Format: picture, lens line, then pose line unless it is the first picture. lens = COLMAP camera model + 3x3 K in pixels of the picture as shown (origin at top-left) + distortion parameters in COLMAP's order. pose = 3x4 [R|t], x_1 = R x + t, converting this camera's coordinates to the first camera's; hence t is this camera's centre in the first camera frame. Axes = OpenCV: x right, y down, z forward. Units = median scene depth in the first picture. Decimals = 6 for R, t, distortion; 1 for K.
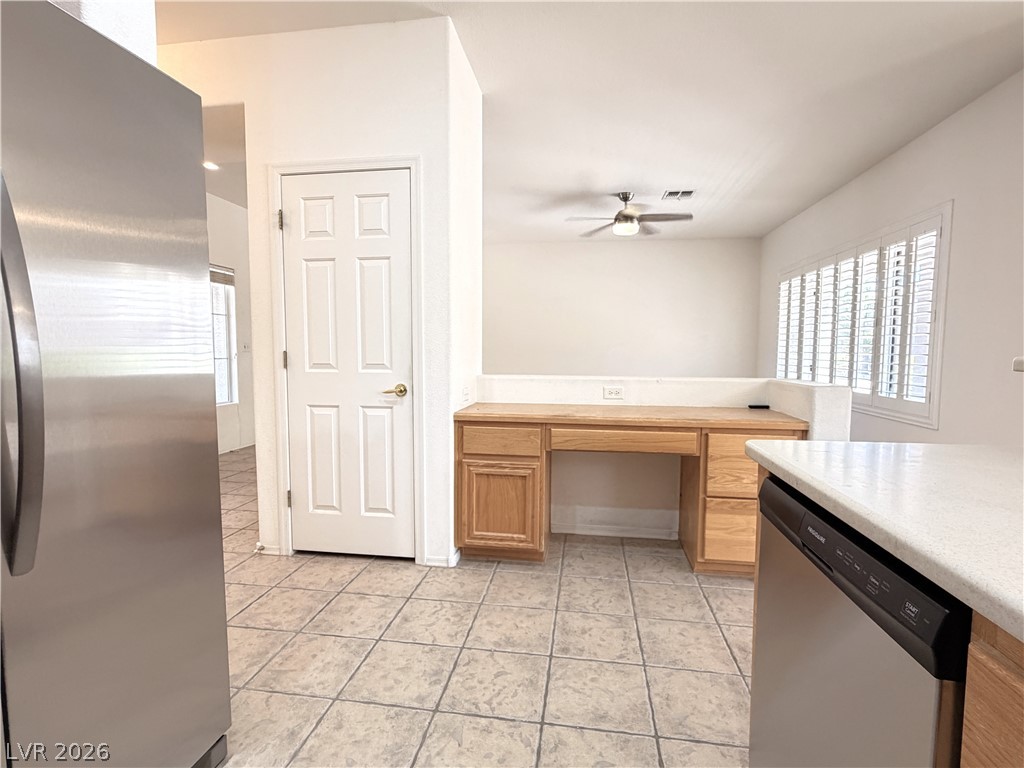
lens RADIAL K [[498.6, 0, 512.3], [0, 498.6, 386.4], [0, 0, 1]] dist [-0.000911, -0.000183]
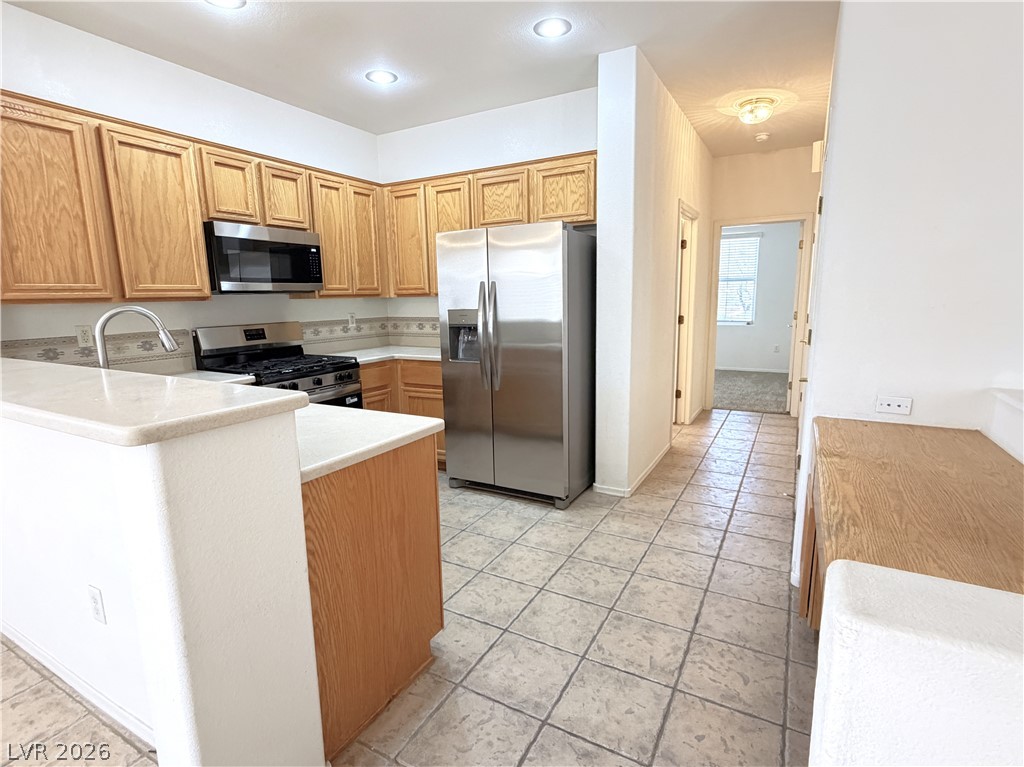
lens RADIAL K [[513.4, 0, 514.7], [0, 513.4, 385.8], [0, 0, 1]] dist [0.002479, -0.000272]
pose [[-0.345663, 0.165054, -0.923728, 0.859628], [-0.051634, 0.979572, 0.194354, -0.141008], [0.936937, 0.114877, -0.330080, 0.816681]]
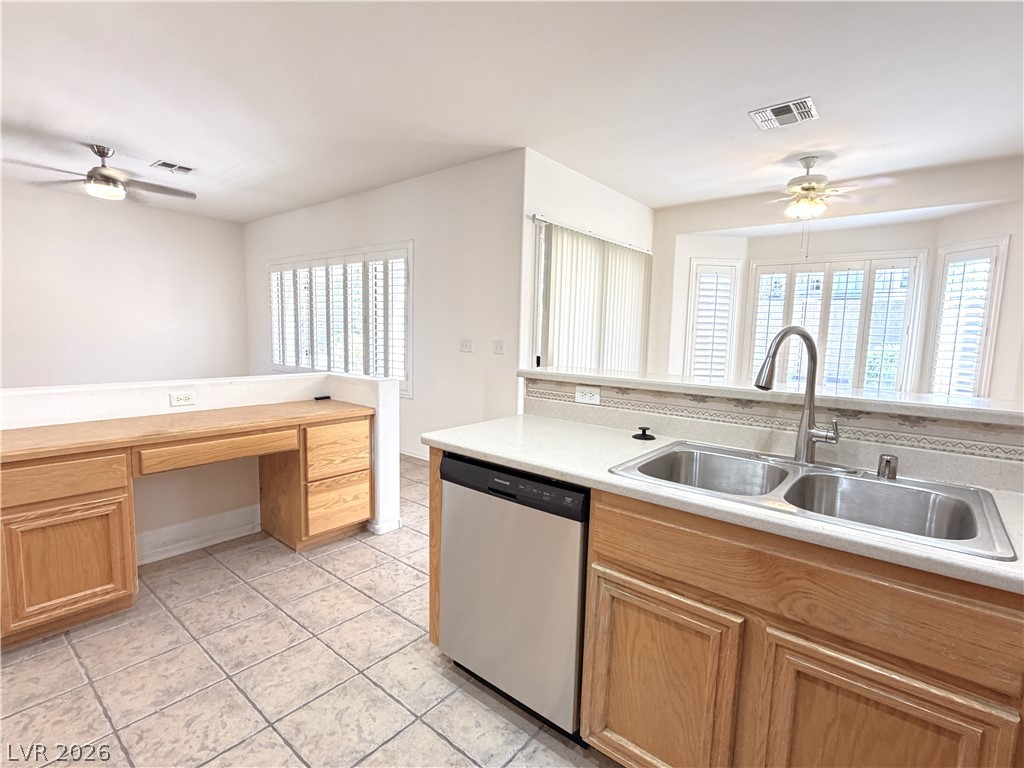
lens RADIAL K [[498.6, 0, 512.3], [0, 498.6, 386.4], [0, 0, 1]] dist [-0.000911, -0.000183]
pose [[0.516214, -0.087832, 0.851944, -0.311487], [0.040324, 0.996117, 0.078263, -0.068092], [-0.855510, -0.006046, 0.517751, 0.001328]]
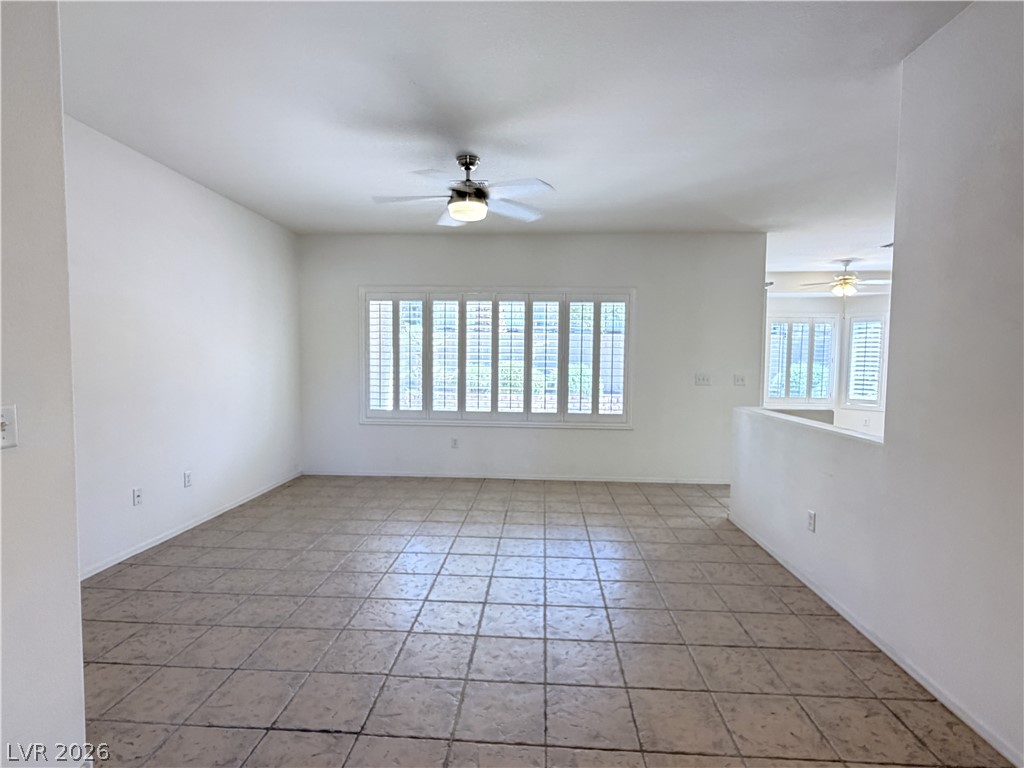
lens RADIAL K [[498.6, 0, 512.3], [0, 498.6, 386.4], [0, 0, 1]] dist [-0.000911, -0.000183]
pose [[-0.093336, -0.061081, 0.993759, -0.936362], [0.061166, 0.995879, 0.066956, -0.244184], [-0.993754, 0.067034, -0.089216, 2.061467]]
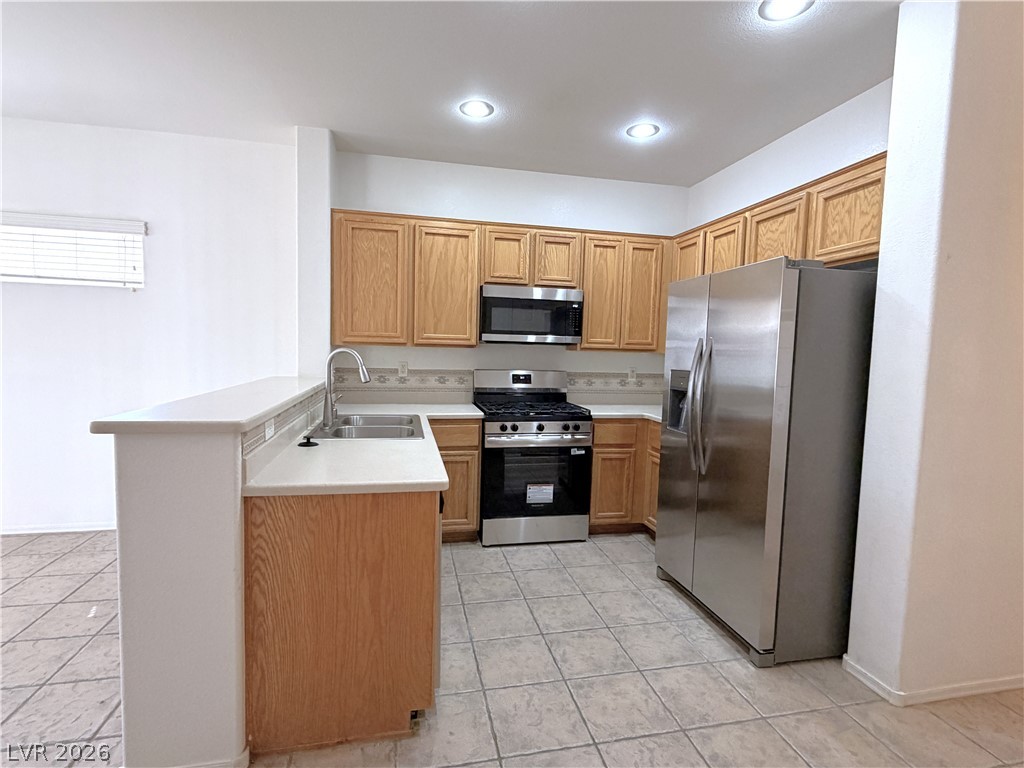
lens RADIAL K [[498.6, 0, 512.3], [0, 498.6, 386.4], [0, 0, 1]] dist [-0.000911, -0.000183]
pose [[-0.932174, -0.002741, -0.362001, 0.388472], [-0.058612, 0.987920, 0.143450, -0.168707], [0.357235, 0.154938, -0.921074, 1.104855]]
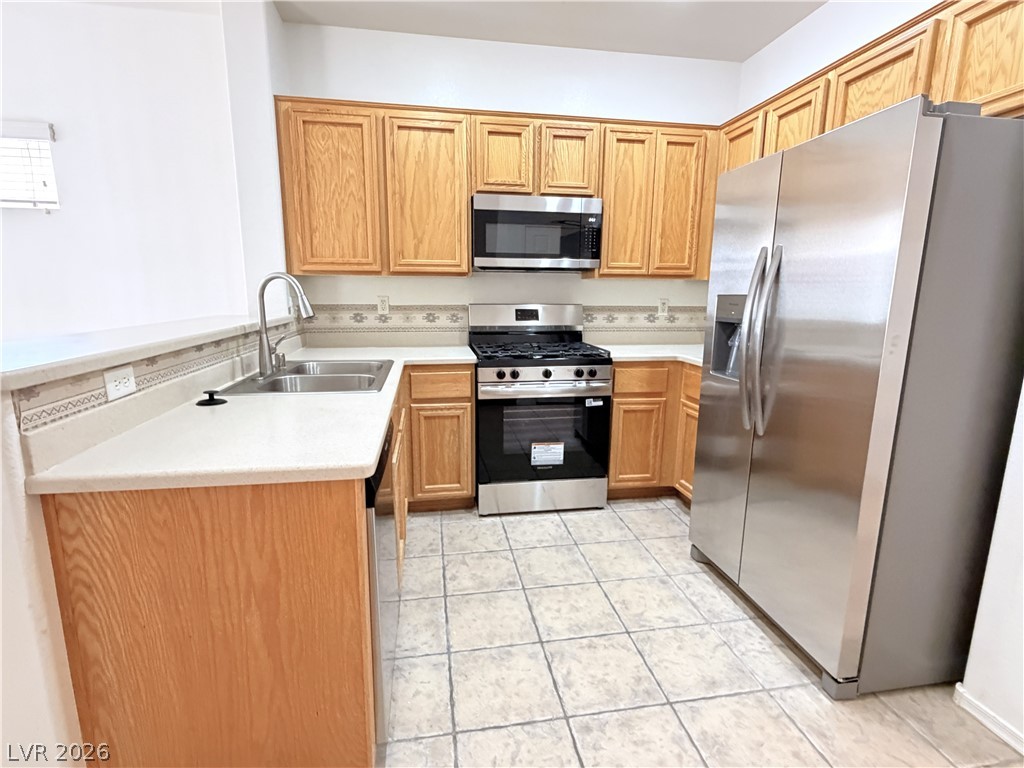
lens RADIAL K [[498.6, 0, 512.3], [0, 498.6, 386.4], [0, 0, 1]] dist [-0.000911, -0.000183]
pose [[-0.949012, 0.046892, -0.311733, 0.243598], [-0.036025, 0.966265, 0.255020, -0.118313], [0.313175, 0.253247, -0.915307, 0.888473]]
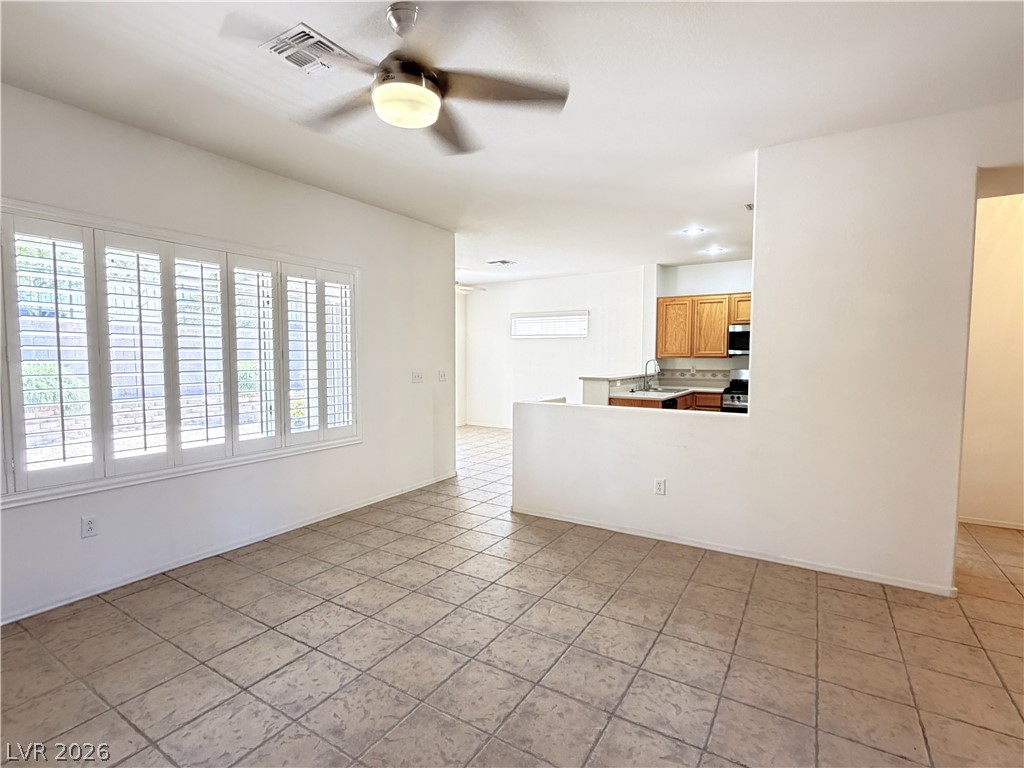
lens RADIAL K [[498.6, 0, 512.3], [0, 498.6, 386.4], [0, 0, 1]] dist [-0.000911, -0.000183]
pose [[-0.920888, -0.031994, 0.388511, -0.012786], [0.020931, 0.991131, 0.131233, -0.297756], [-0.389264, 0.128983, -0.912051, 2.738265]]
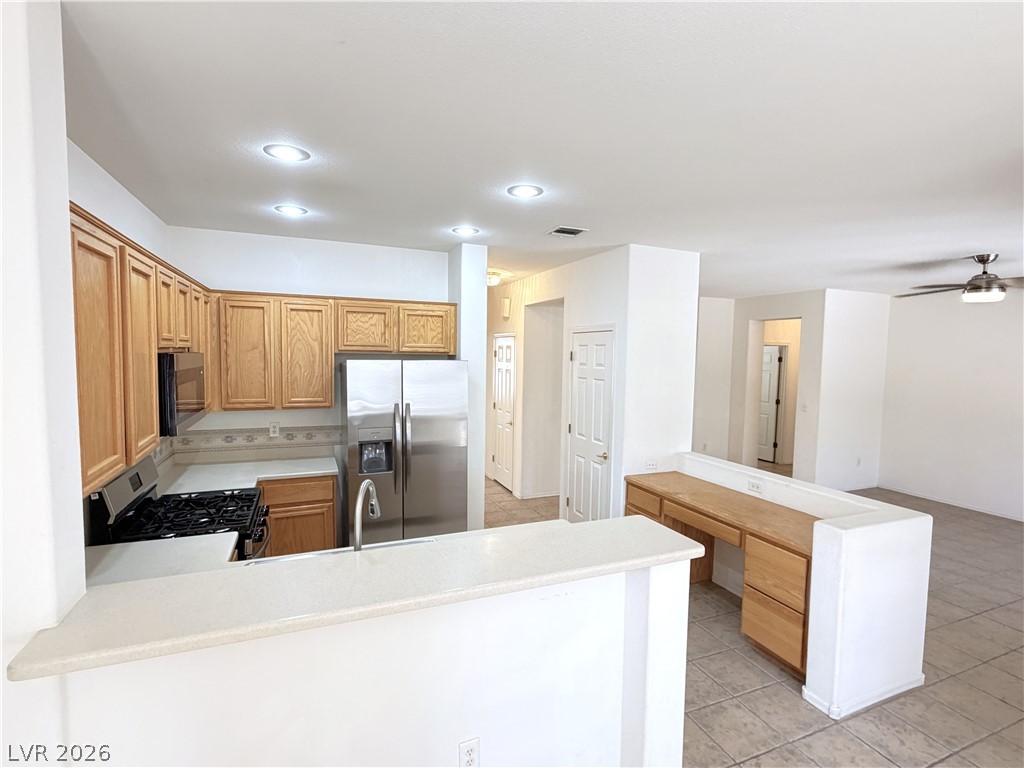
lens RADIAL K [[498.6, 0, 512.3], [0, 498.6, 386.4], [0, 0, 1]] dist [-0.000911, -0.000183]
pose [[0.520964, 0.062809, -0.851265, 1.084473], [-0.077655, 0.996641, 0.026012, -0.257430], [0.850039, 0.052554, 0.524091, -0.196284]]
